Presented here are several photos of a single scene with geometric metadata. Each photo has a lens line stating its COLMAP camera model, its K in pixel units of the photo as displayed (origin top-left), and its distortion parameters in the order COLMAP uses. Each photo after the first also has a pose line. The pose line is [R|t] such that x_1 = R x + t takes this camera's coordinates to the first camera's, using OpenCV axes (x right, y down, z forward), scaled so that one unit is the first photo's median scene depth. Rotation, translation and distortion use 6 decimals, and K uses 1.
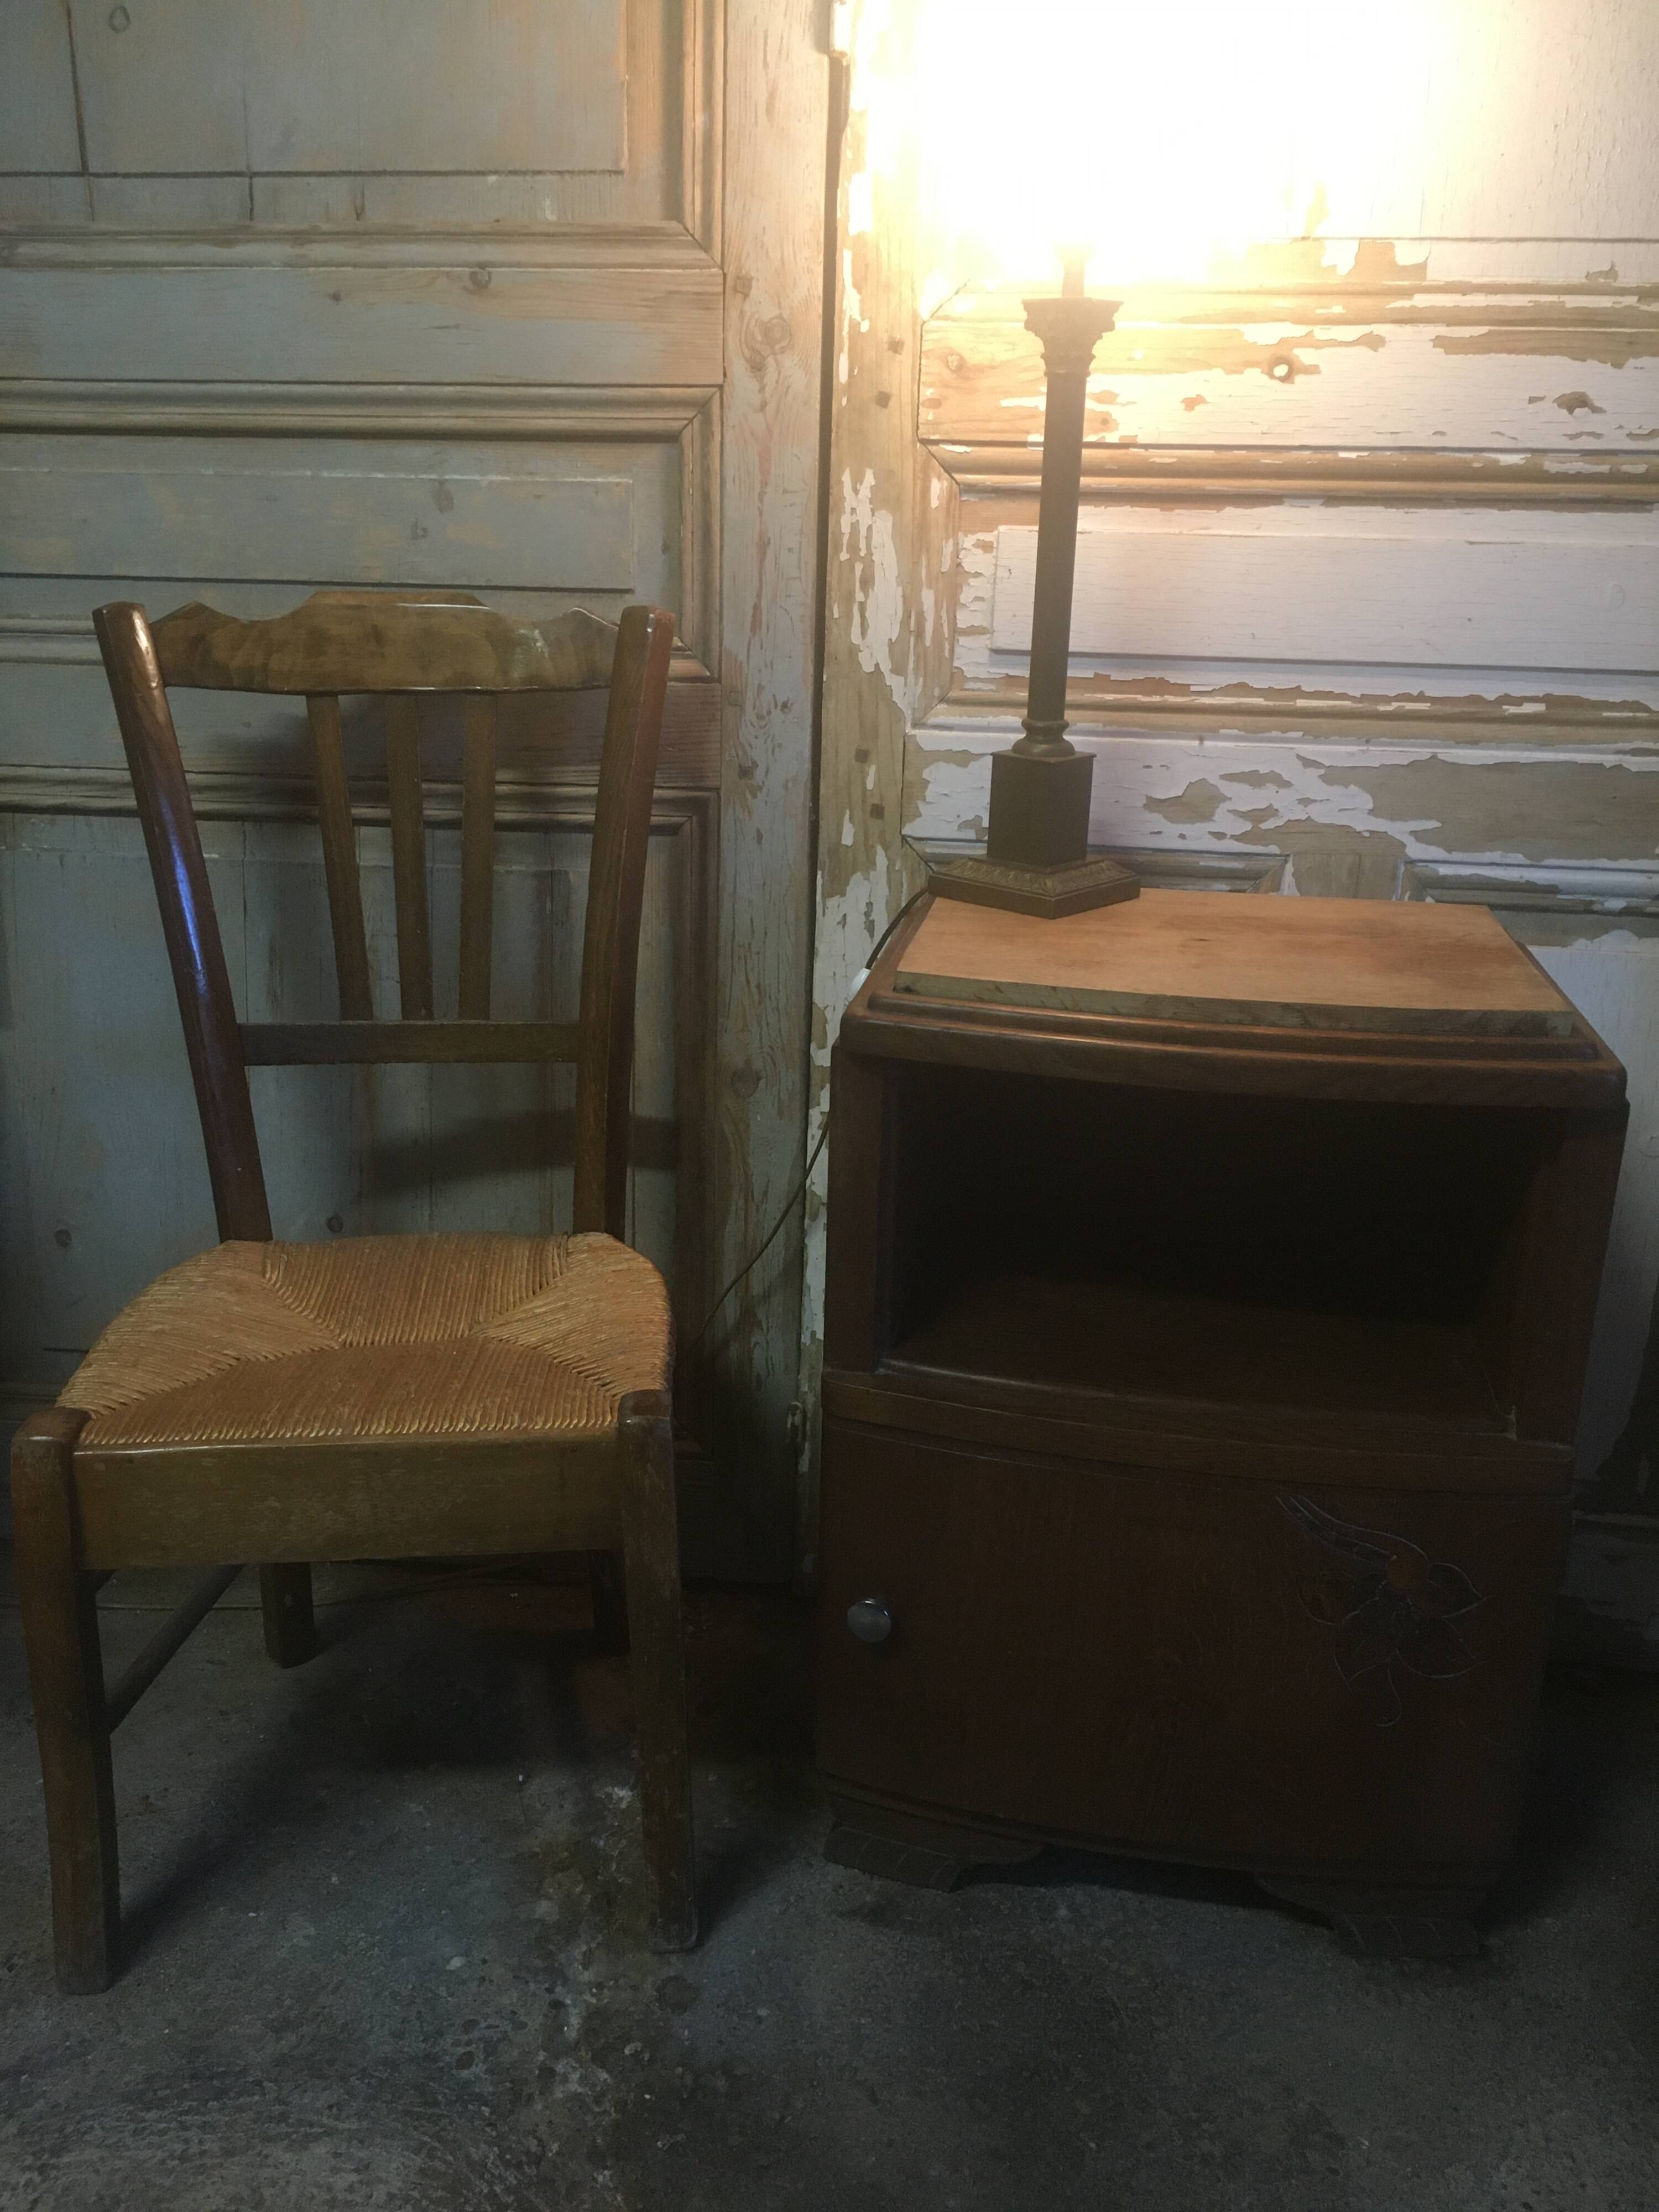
lens RADIAL K [[1877.5, 0, 823.4], [0, 1877.5, 1102.3], [0, 0, 1]] dist [0.084899, -0.113222]
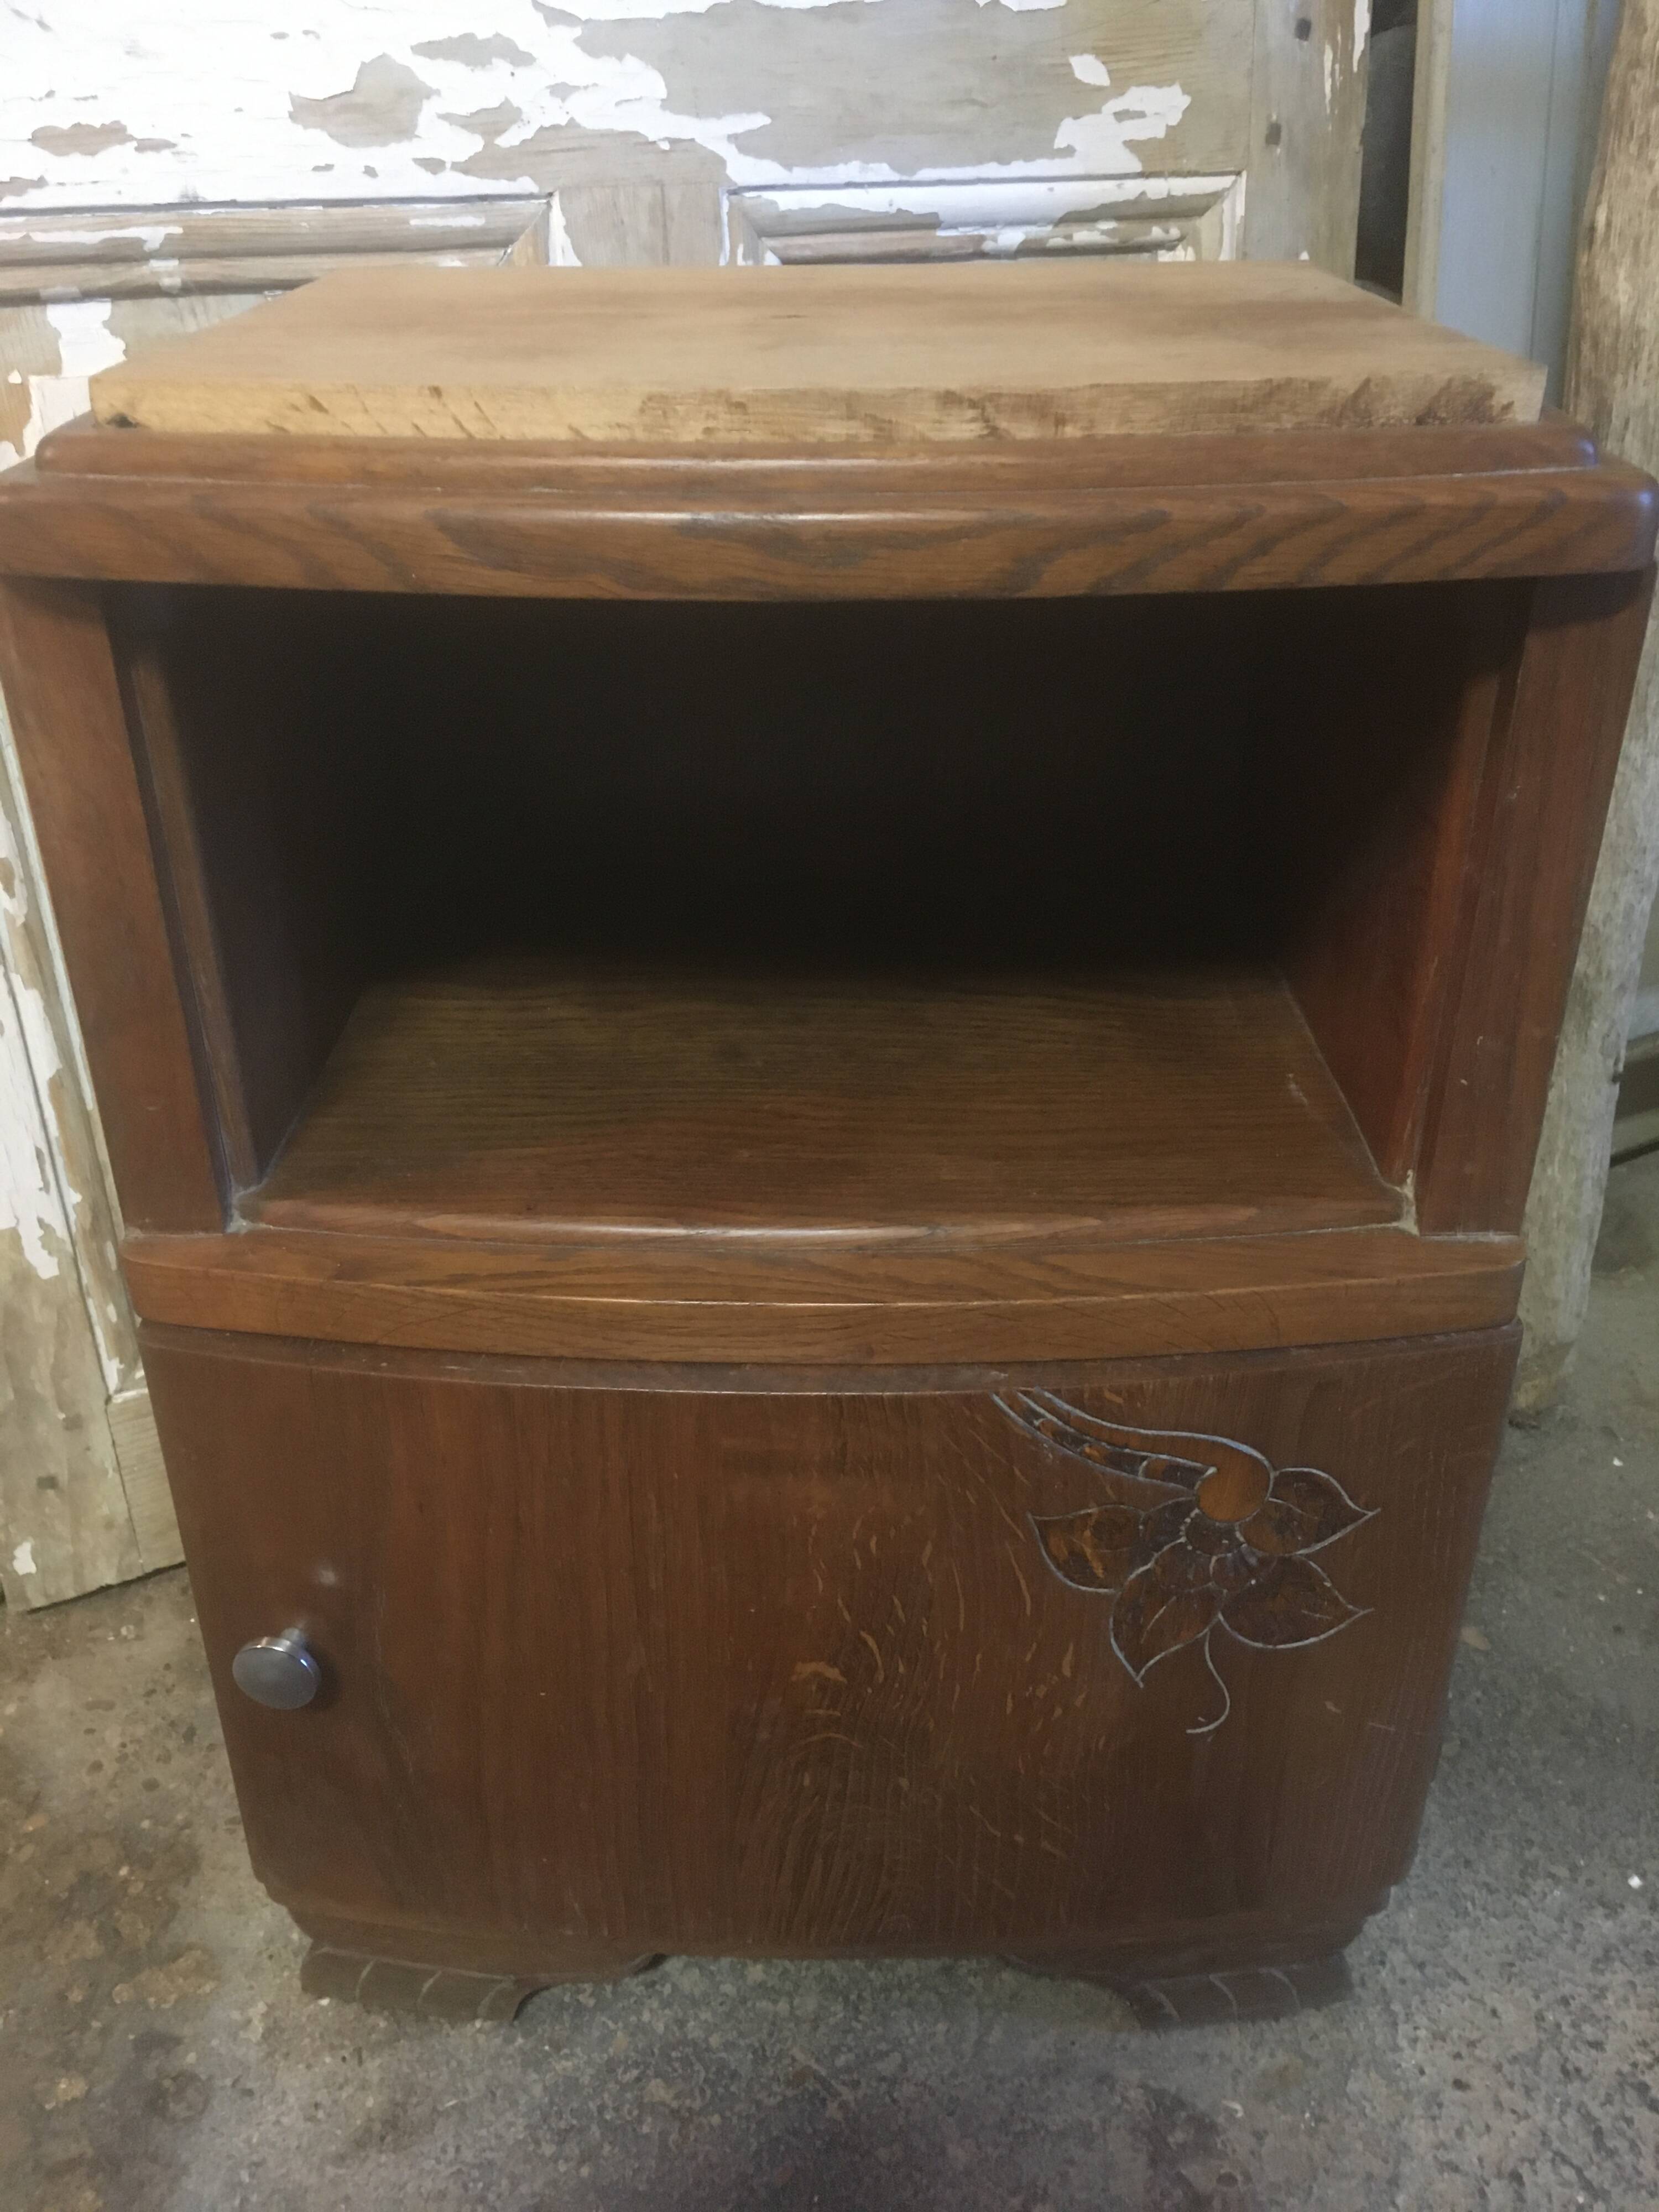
lens RADIAL K [[1886.0, 0, 829.0], [0, 1886.0, 1097.5], [0, 0, 1]] dist [0.077409, -0.108539]
pose [[0.835262, -0.288355, 0.468177, -0.041849], [0.192860, 0.951003, 0.241657, 0.009654], [-0.514920, -0.111554, 0.849949, 0.431326]]
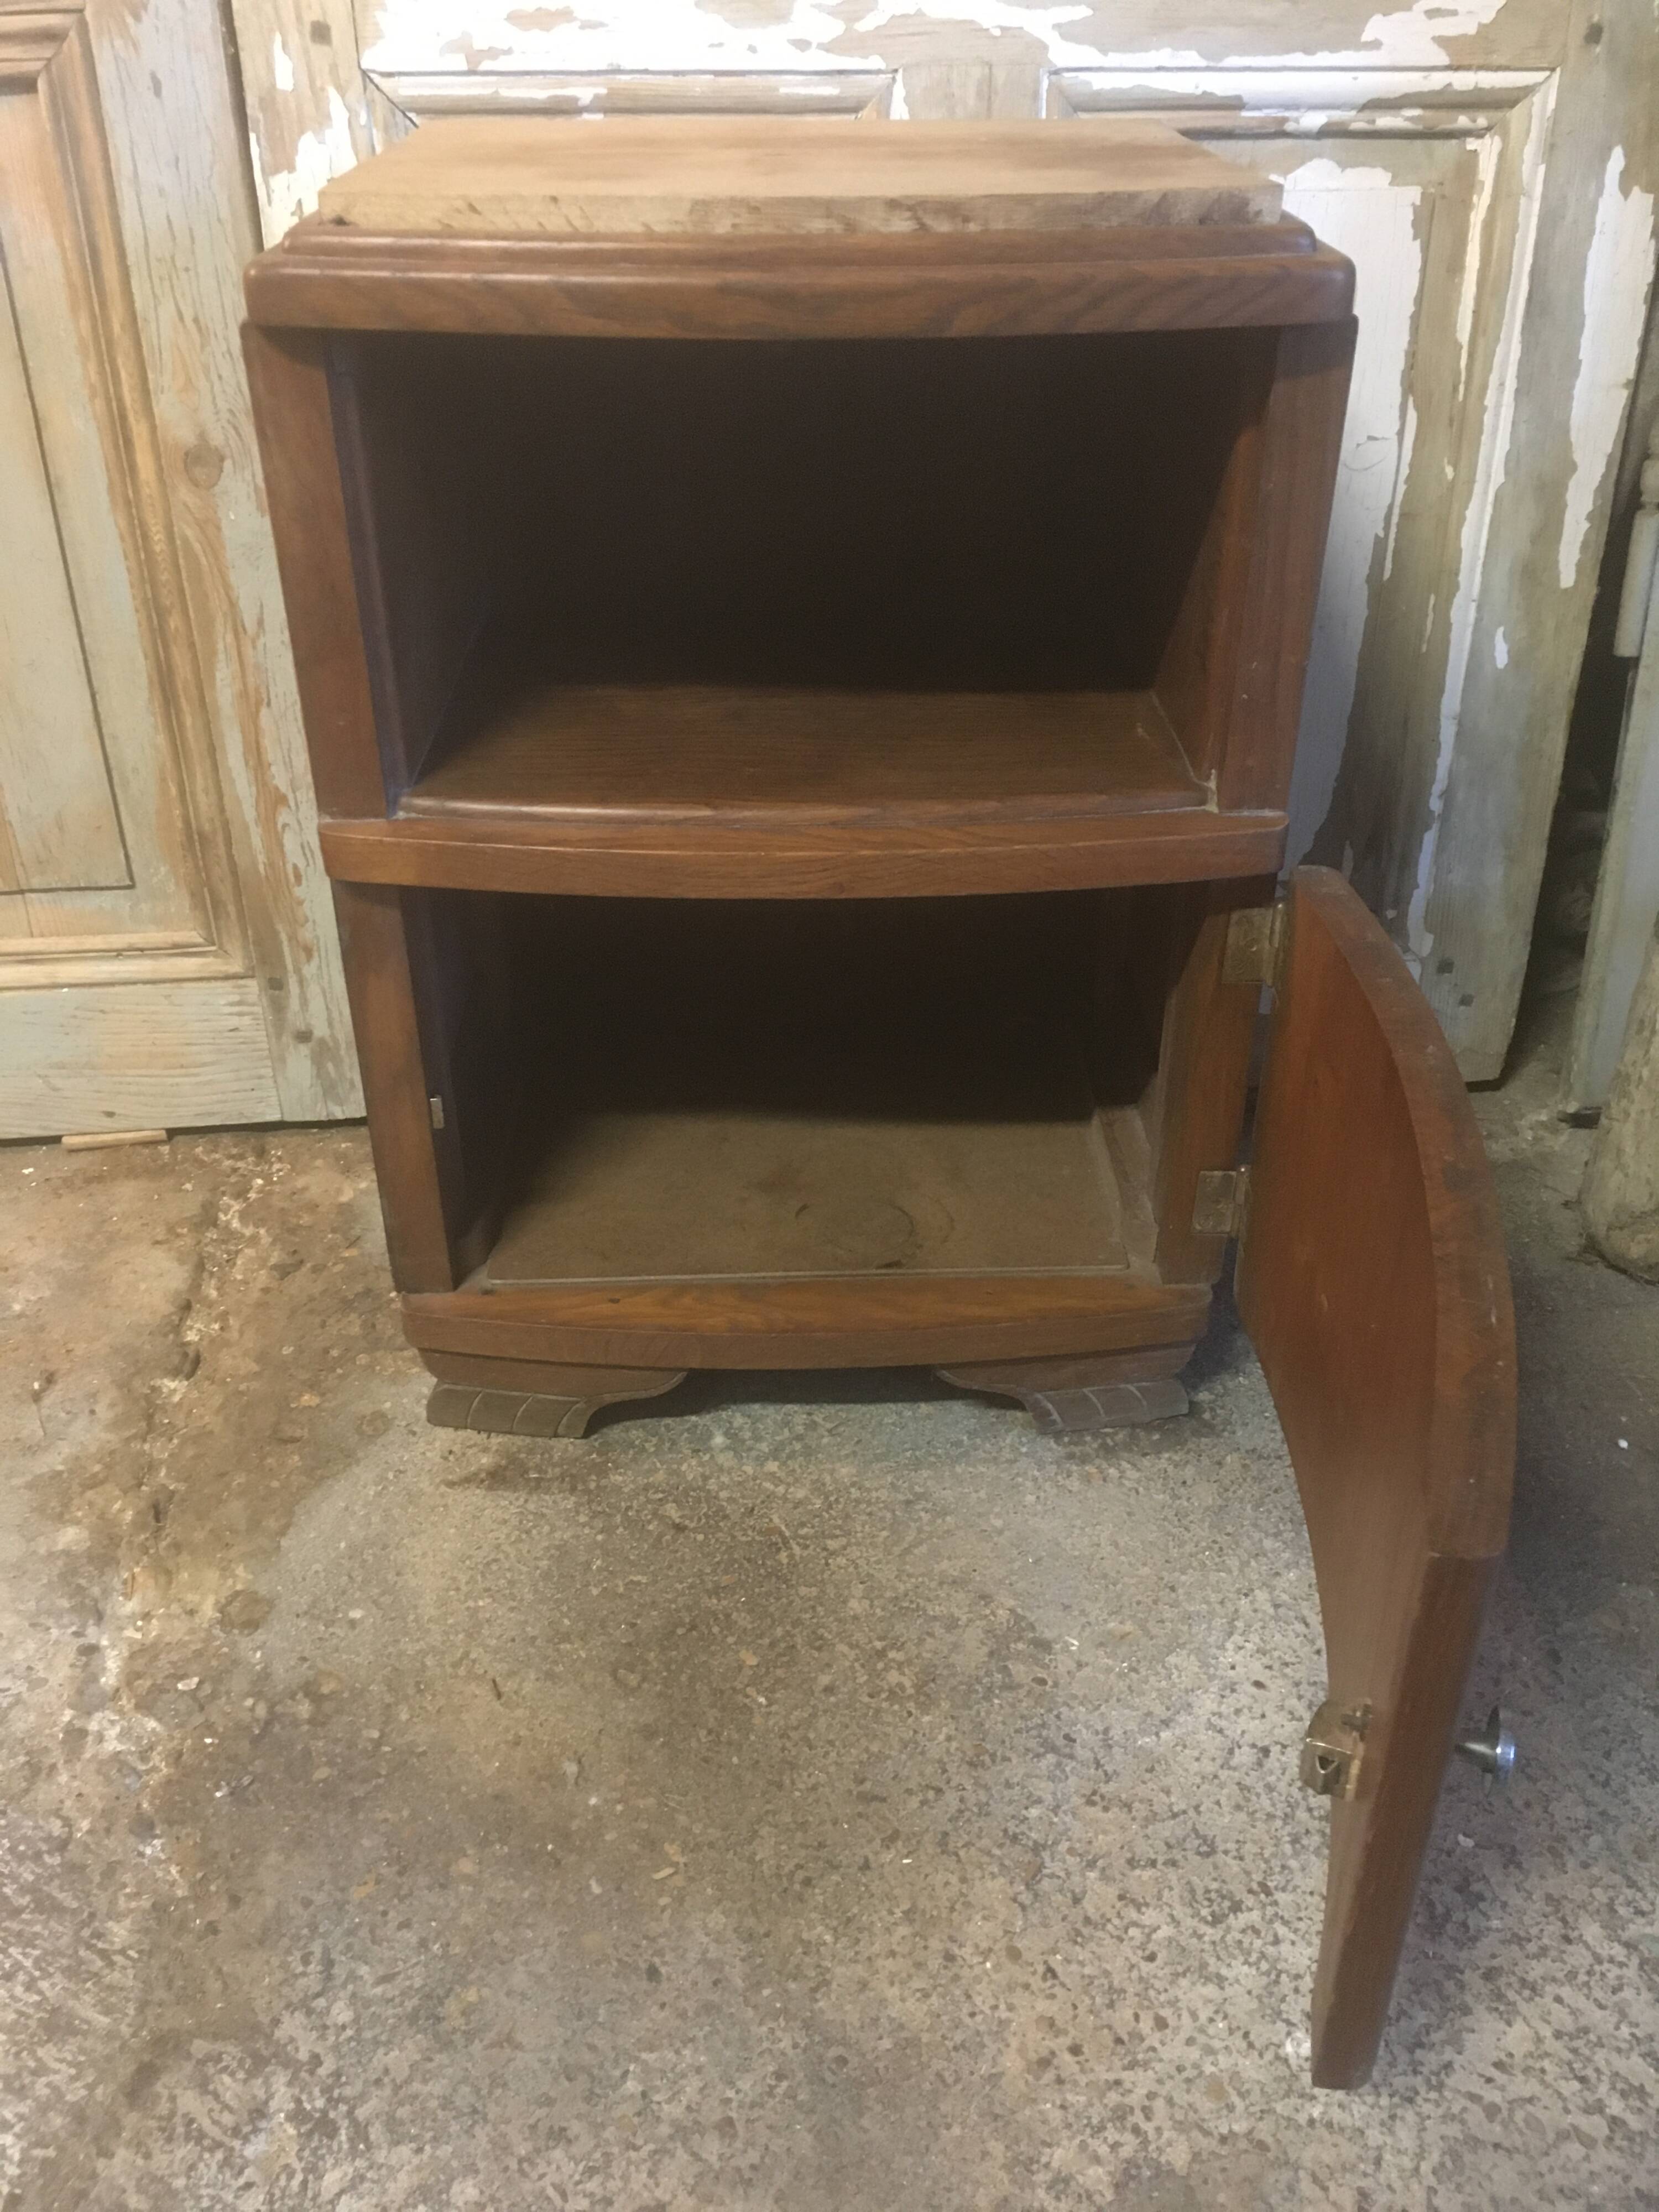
lens RADIAL K [[1877.5, 0, 826.7], [0, 1877.5, 1105.1], [0, 0, 1]] dist [0.084899, -0.113222]
pose [[0.981412, -0.122591, 0.147654, 0.062805], [0.083095, 0.964967, 0.248867, 0.072419], [-0.172990, -0.231971, 0.957217, 0.208449]]
